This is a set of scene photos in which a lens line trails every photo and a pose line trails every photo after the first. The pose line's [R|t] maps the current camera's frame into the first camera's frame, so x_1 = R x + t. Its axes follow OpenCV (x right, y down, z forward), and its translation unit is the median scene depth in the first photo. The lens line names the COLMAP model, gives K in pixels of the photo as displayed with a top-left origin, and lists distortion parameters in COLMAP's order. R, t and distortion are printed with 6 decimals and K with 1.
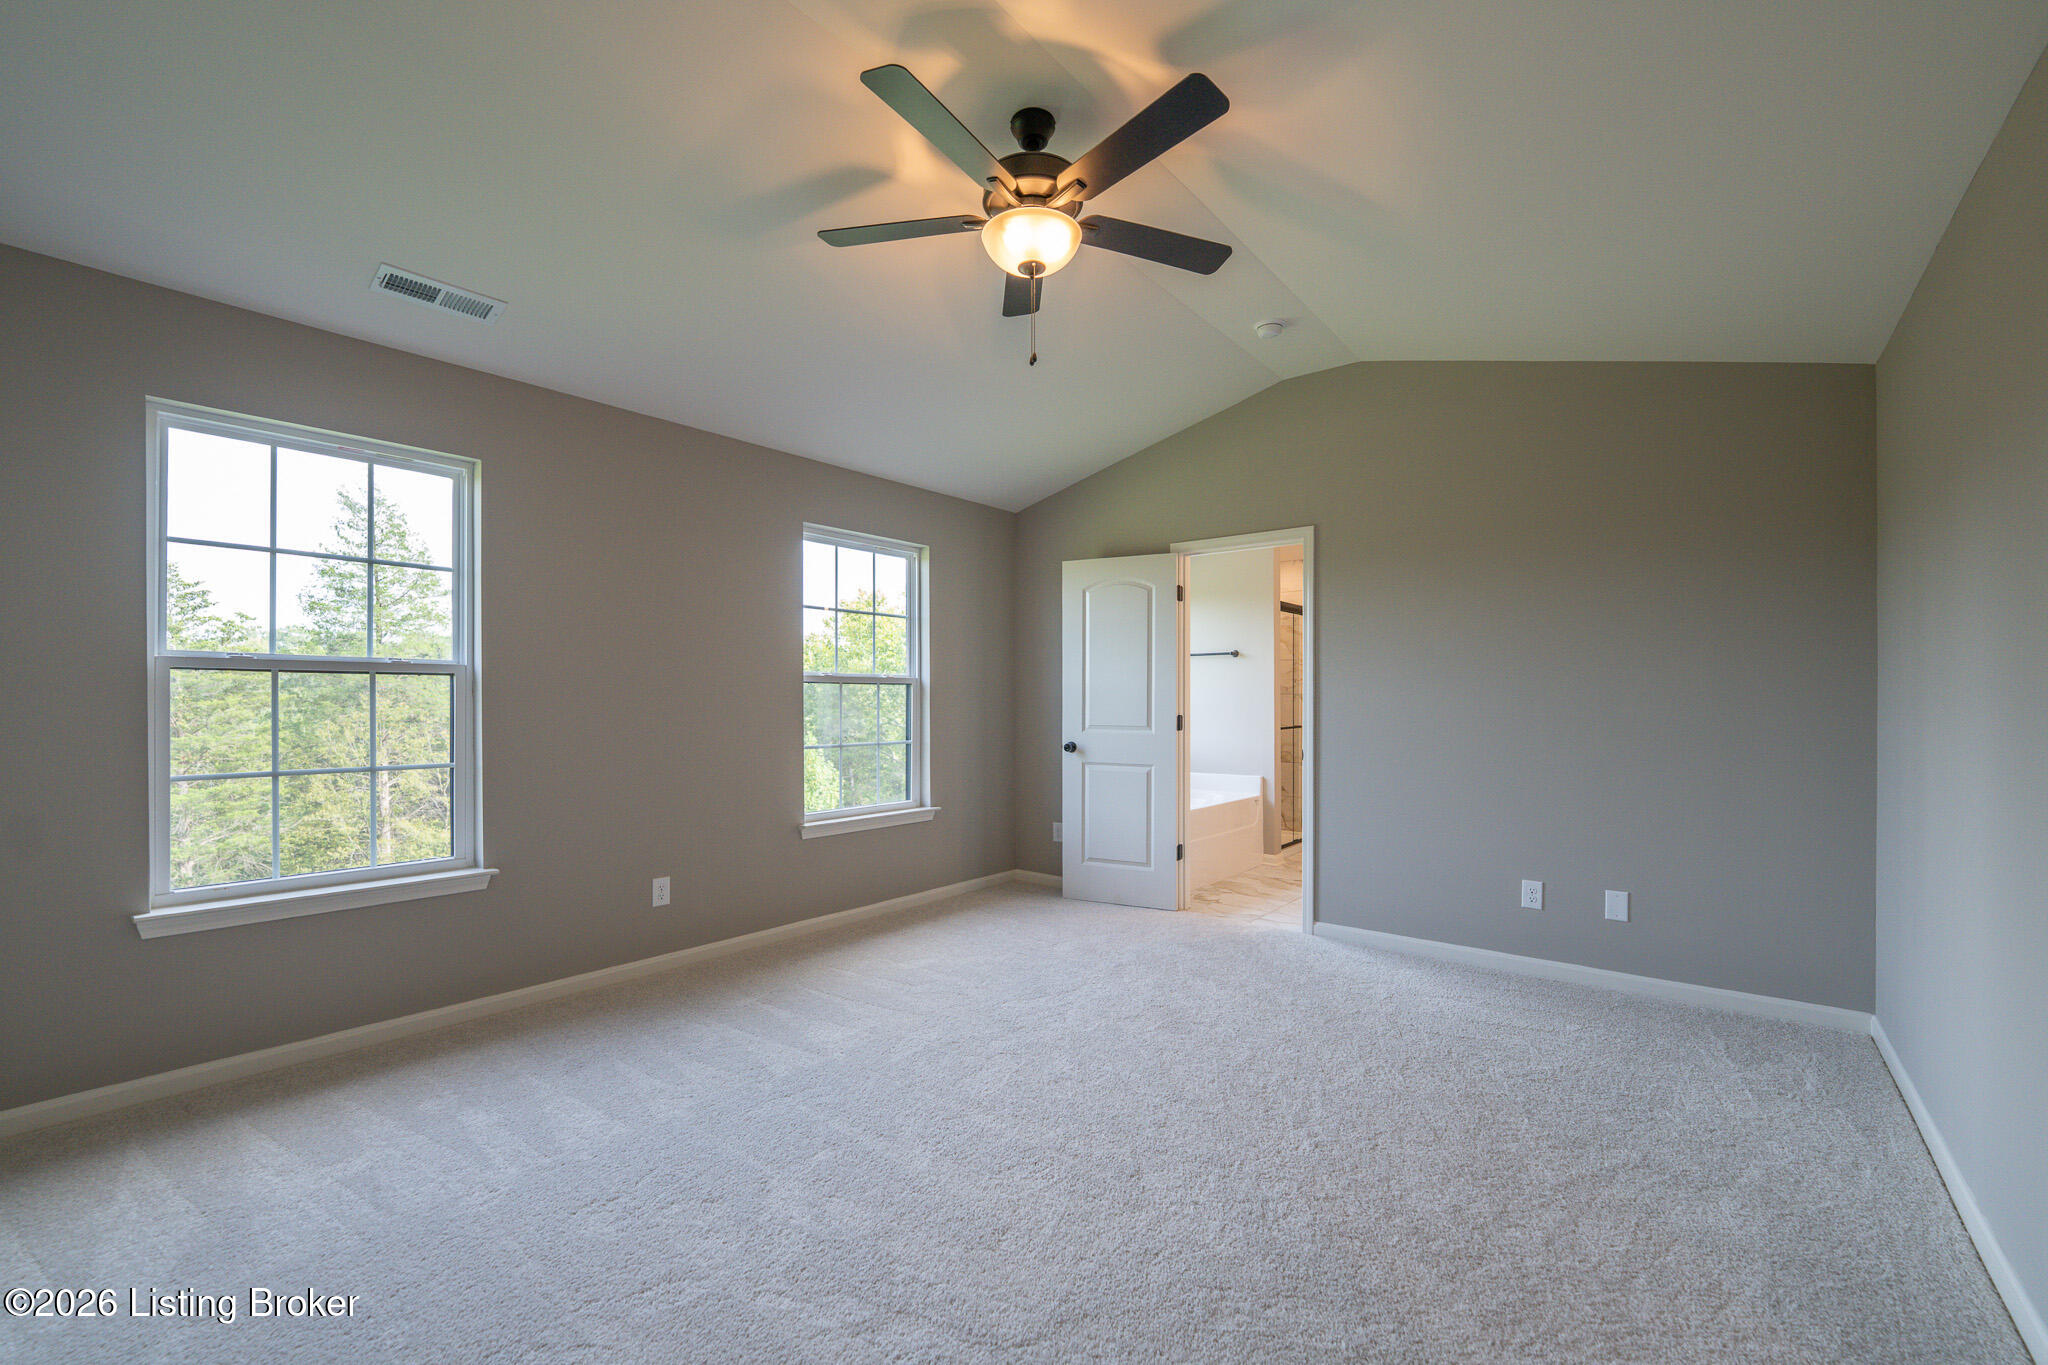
lens RADIAL K [[844.3, 0, 1021.2], [0, 844.3, 675.6], [0, 0, 1]] dist [-0.008580, -0.000503]
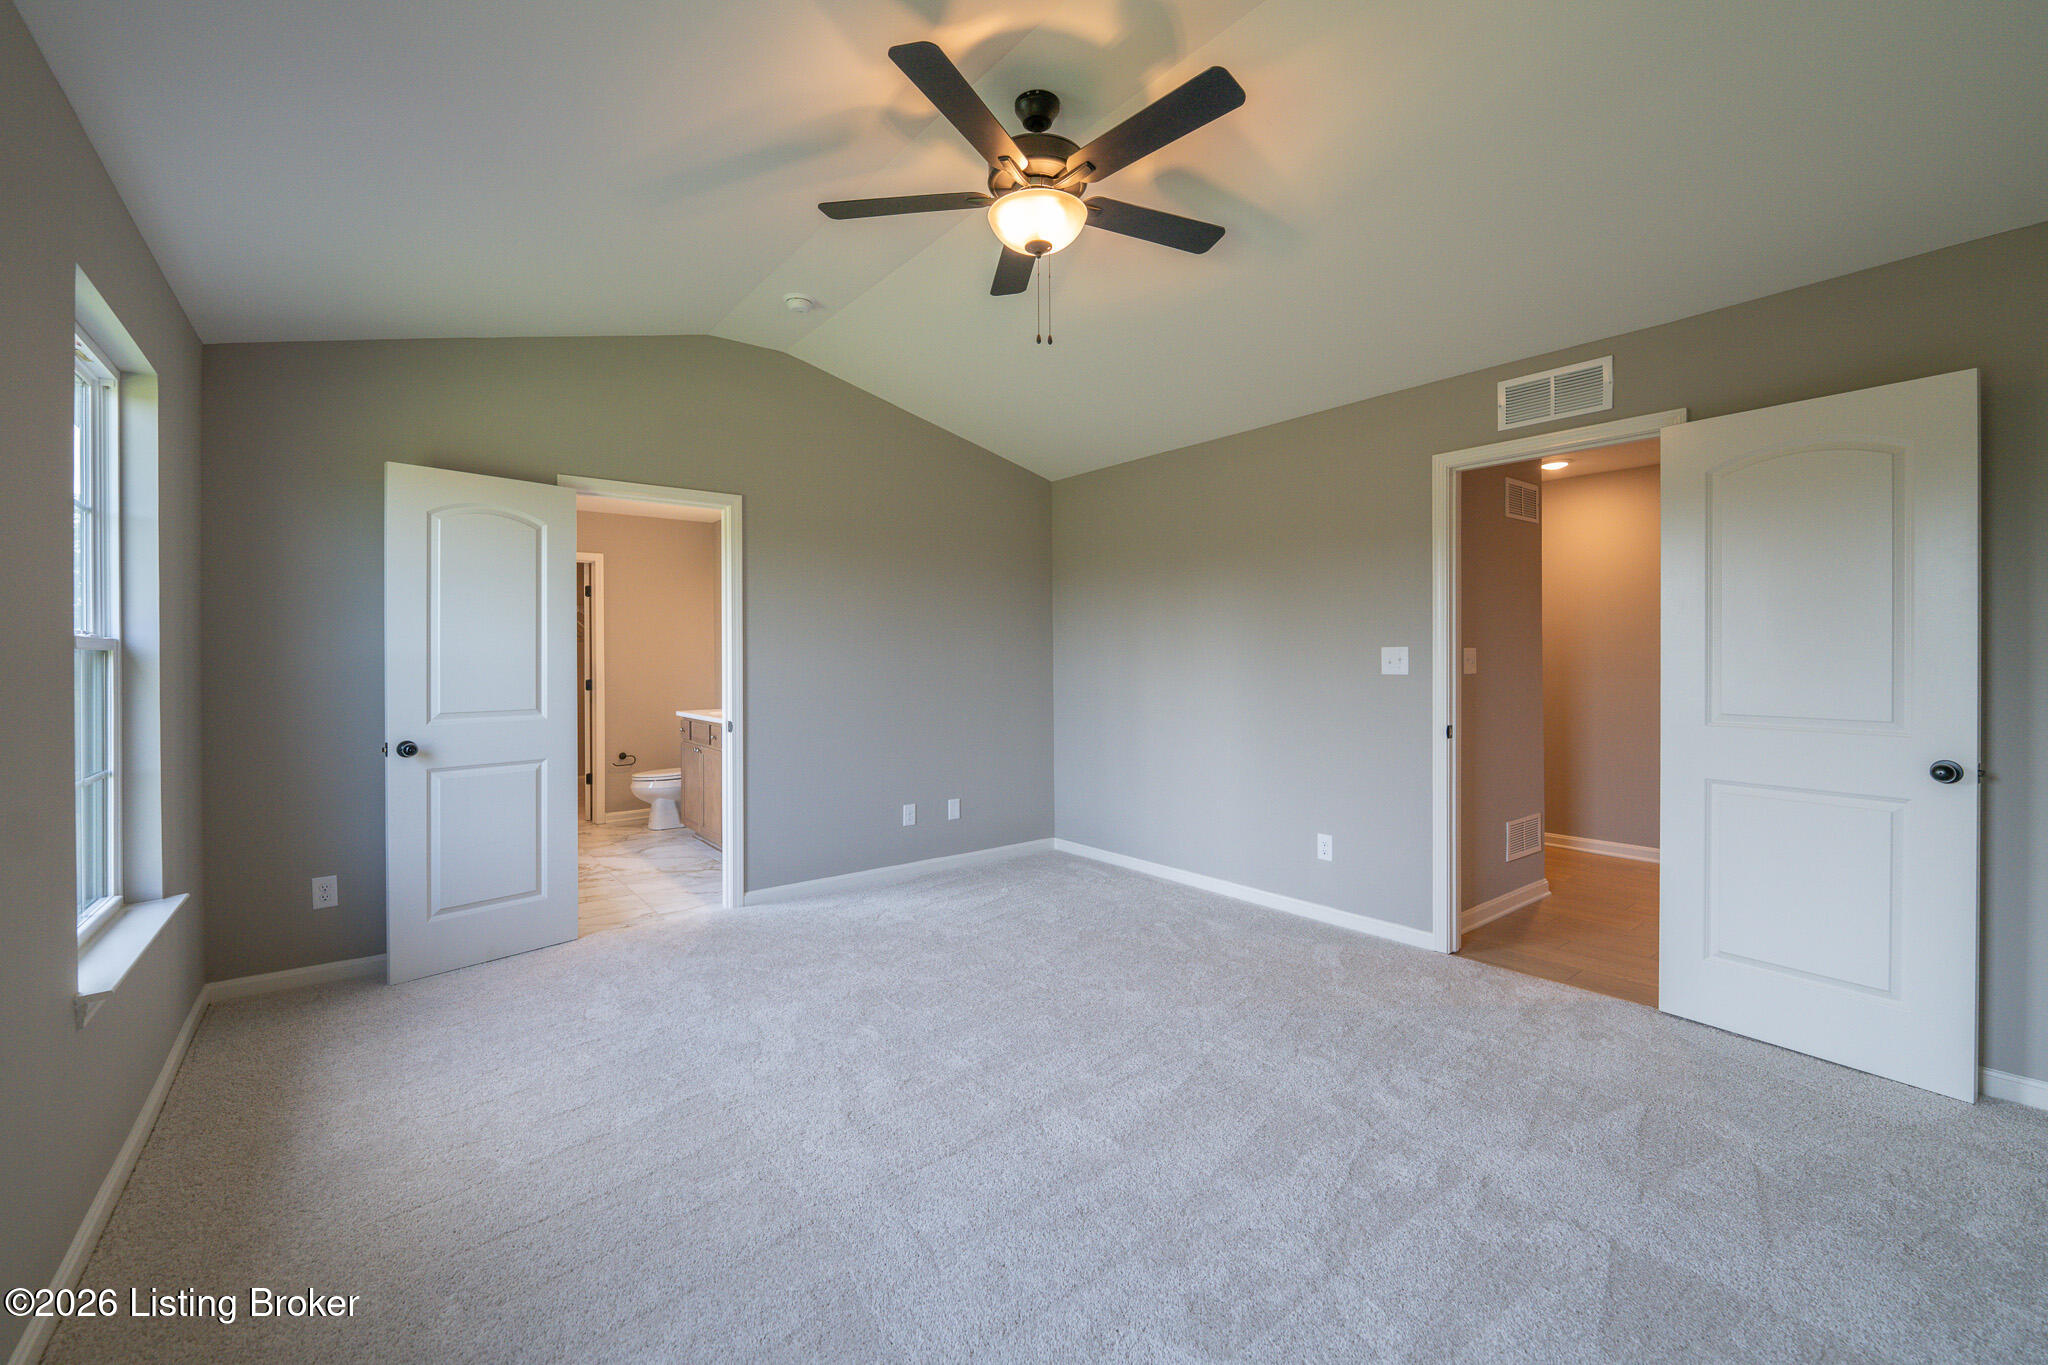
lens RADIAL K [[838.0, 0, 1020.5], [0, 838.0, 635.9], [0, 0, 1]] dist [-0.002649, -0.000264]
pose [[0.226226, 0.024294, 0.973772, -0.481013], [-0.015644, 0.999651, -0.021305, 0.003750], [-0.973949, -0.010414, 0.226528, 0.403873]]
